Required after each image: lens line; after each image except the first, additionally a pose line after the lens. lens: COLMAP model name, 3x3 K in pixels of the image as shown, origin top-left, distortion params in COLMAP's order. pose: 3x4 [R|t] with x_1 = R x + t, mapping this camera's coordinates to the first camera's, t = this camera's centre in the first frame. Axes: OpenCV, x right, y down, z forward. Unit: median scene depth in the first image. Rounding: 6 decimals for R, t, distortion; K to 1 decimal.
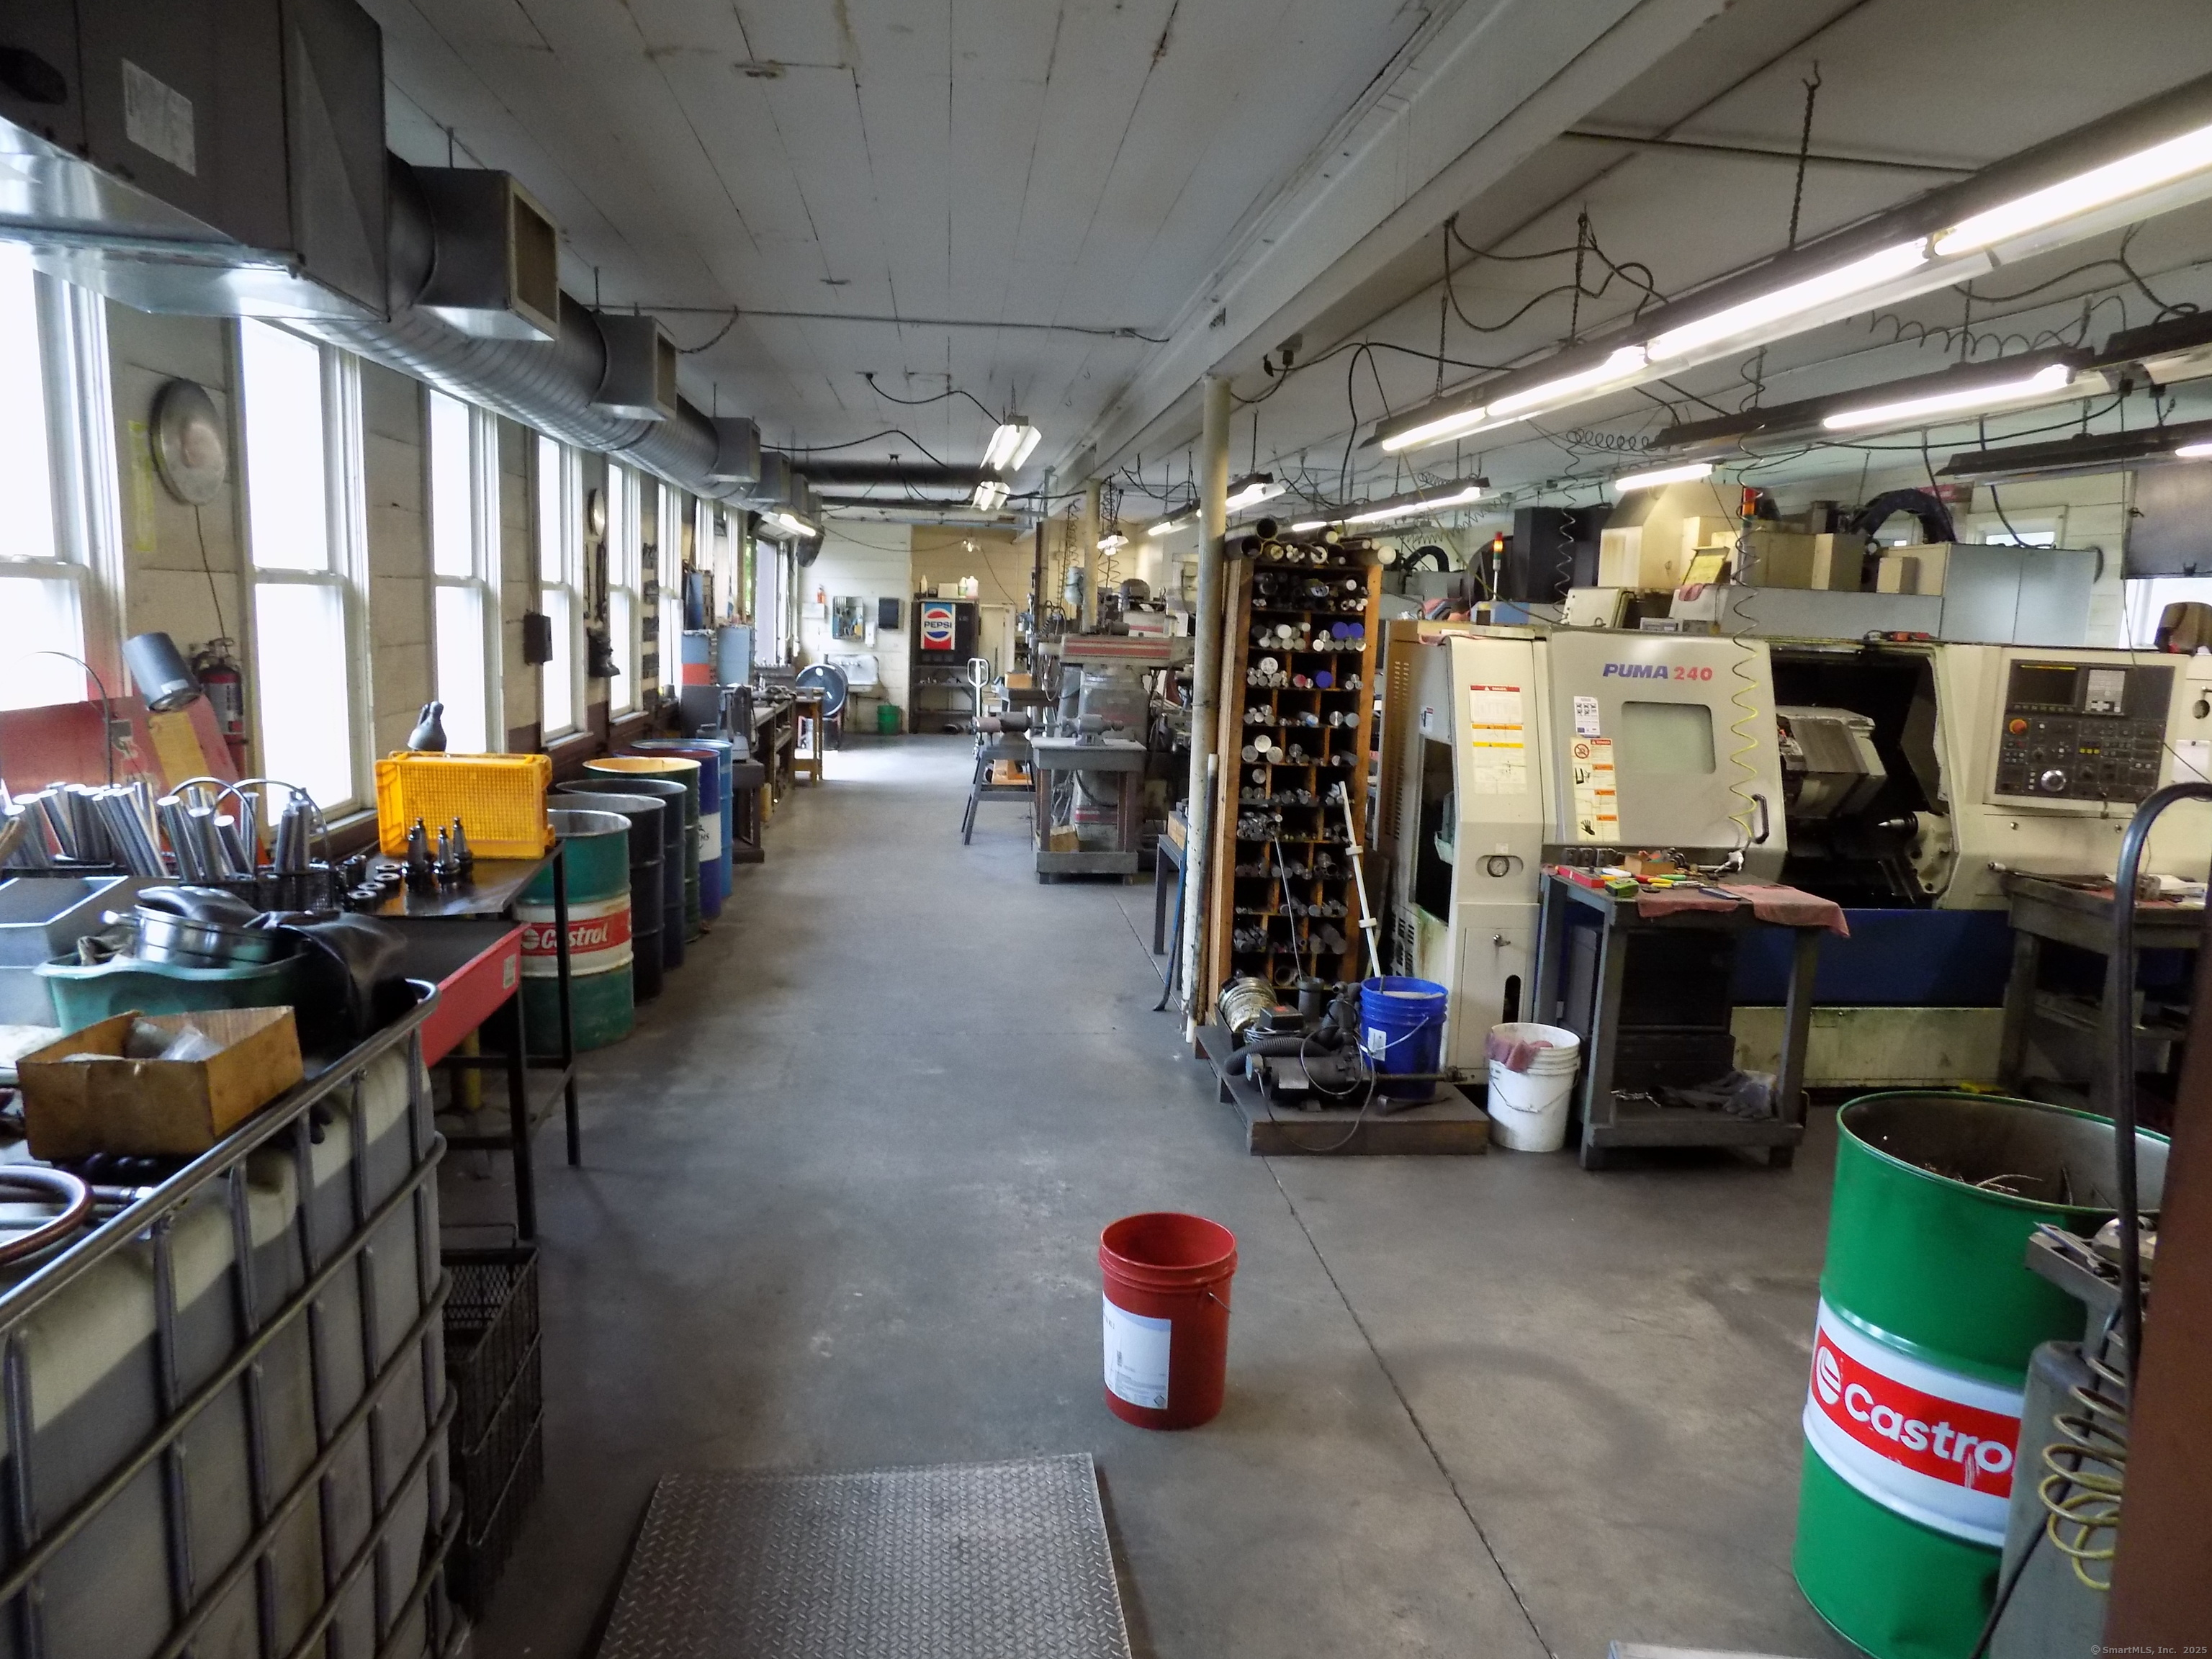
lens RADIAL K [[1531.9, 0, 1106.0], [0, 1531.9, 829.5], [0, 0, 1]] dist [-0.058503, 0.082739]
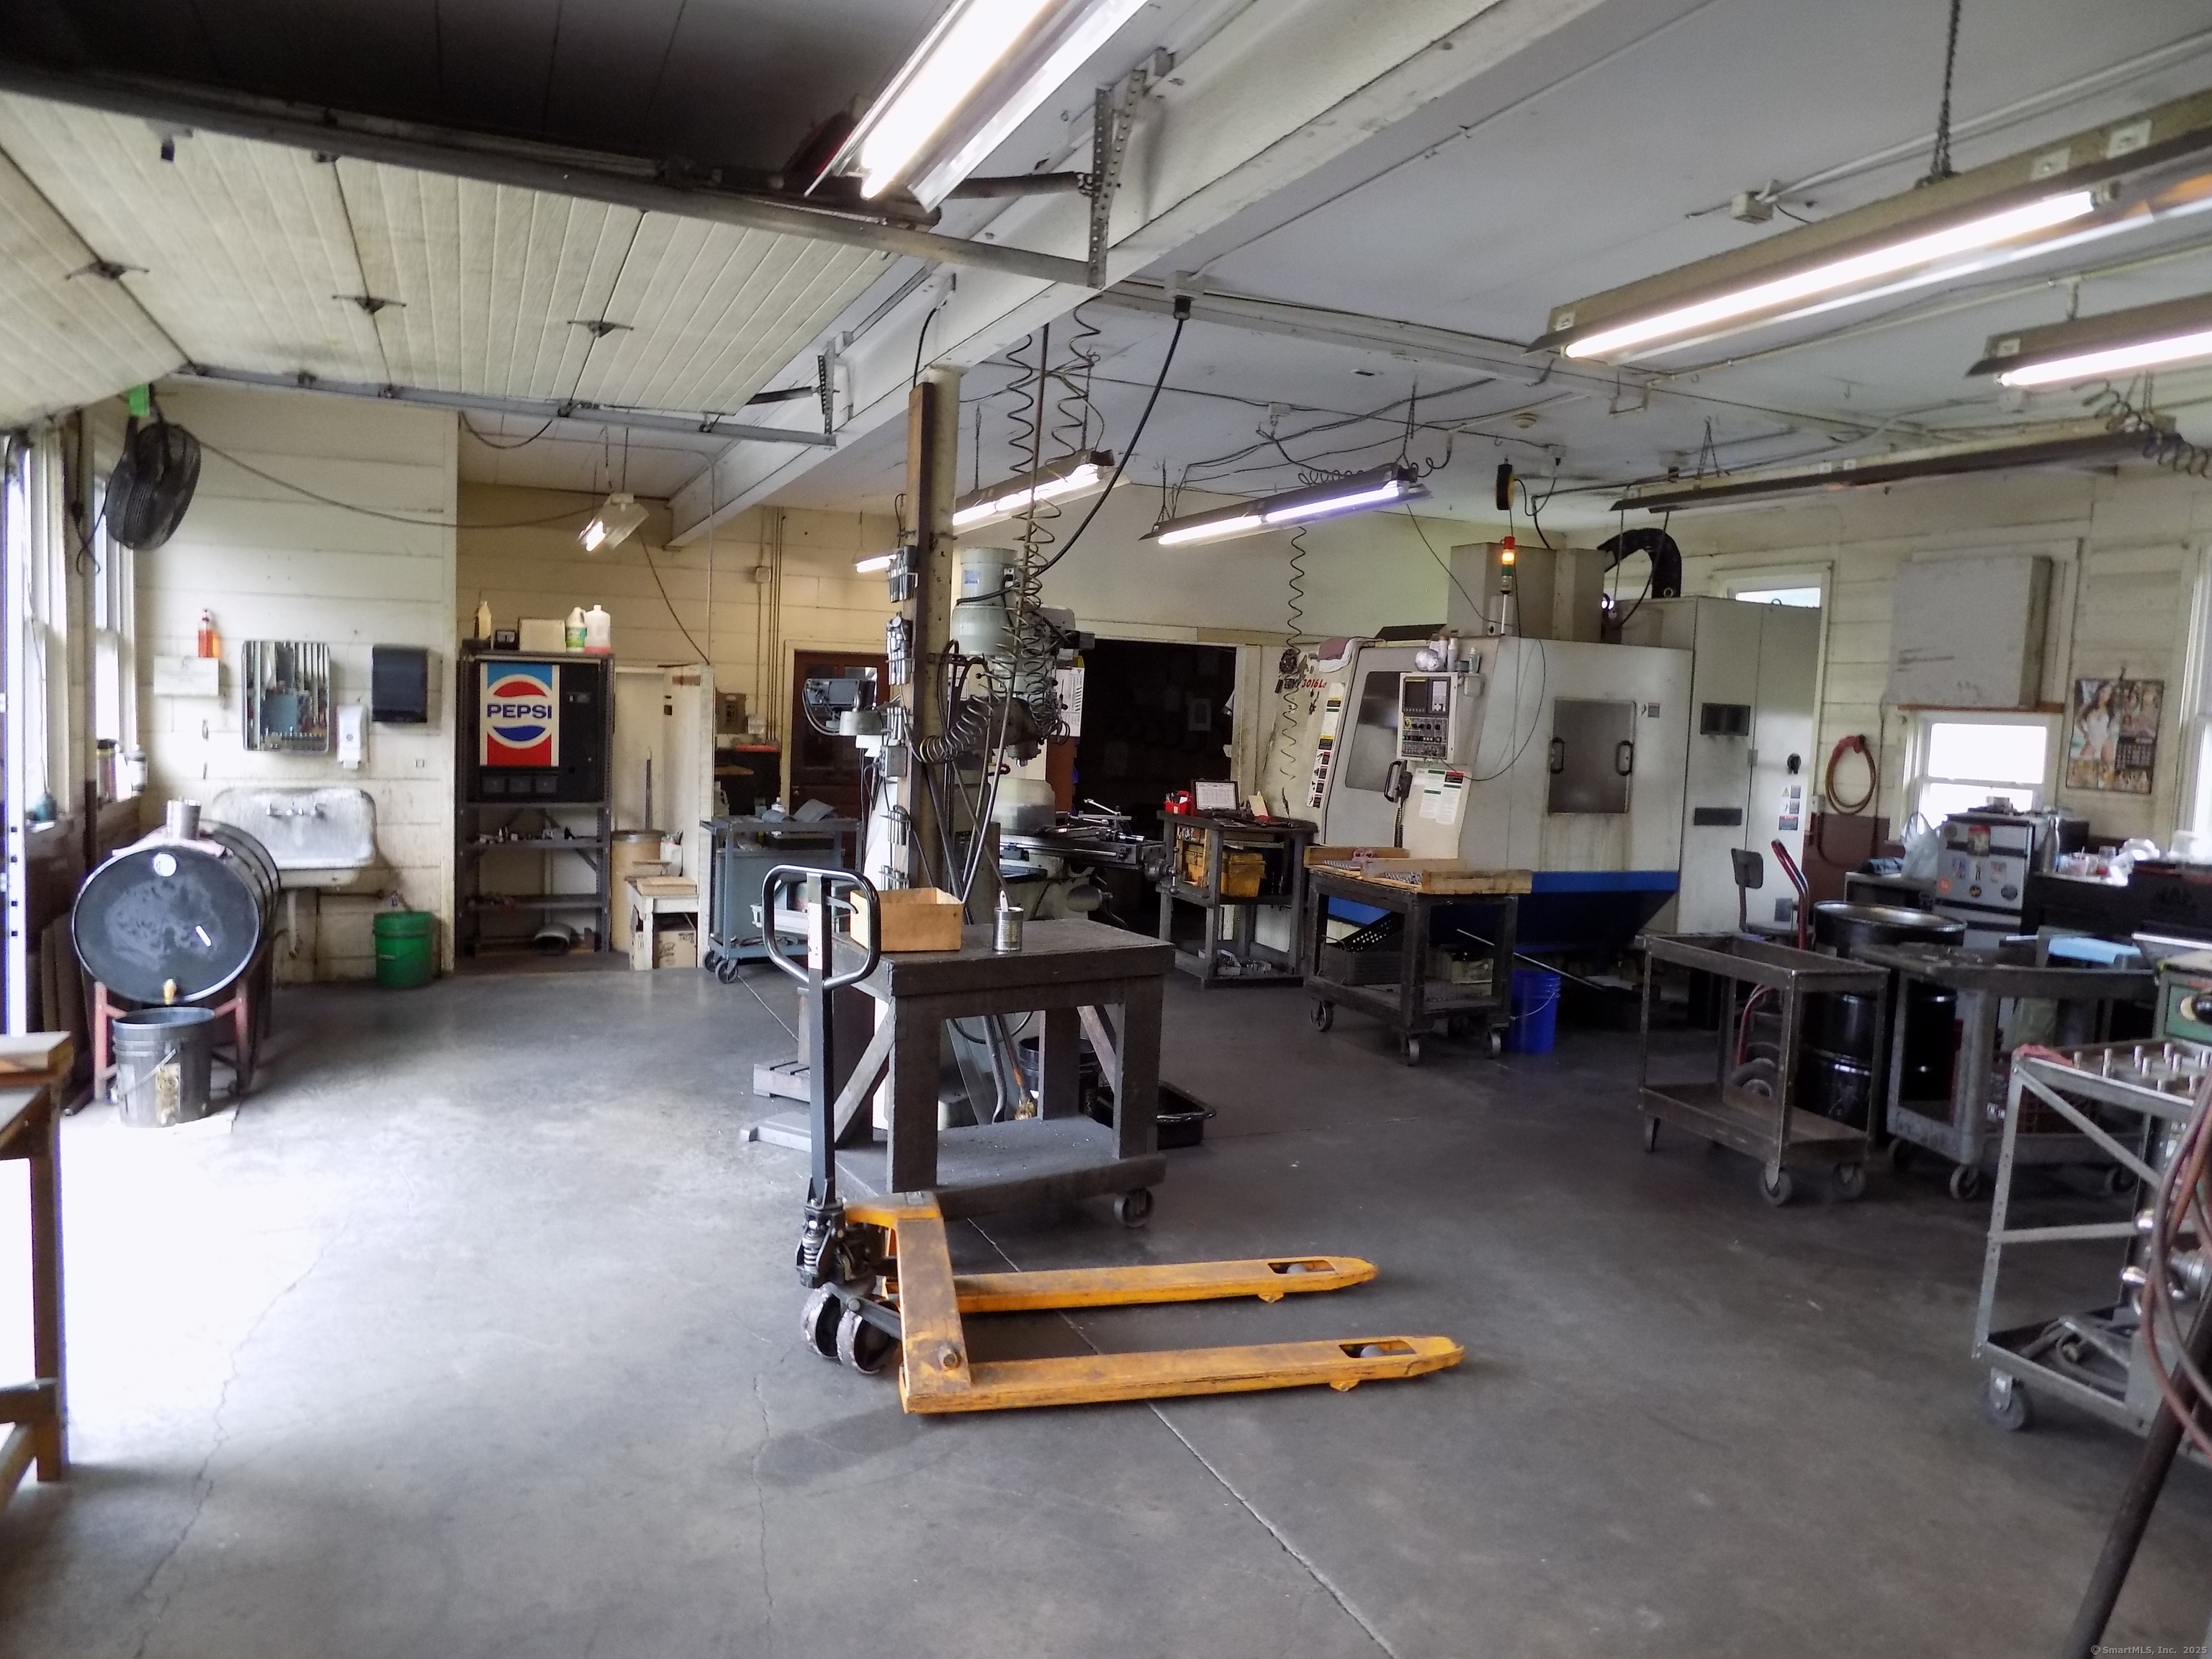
lens RADIAL K [[1531.9, 0, 1106.0], [0, 1531.9, 829.5], [0, 0, 1]] dist [-0.058503, 0.082739]
pose [[0.956928, -0.025401, 0.289211, -0.080162], [0.040178, 0.998166, -0.045271, -0.077141], [-0.287531, 0.054941, 0.956194, 0.562200]]
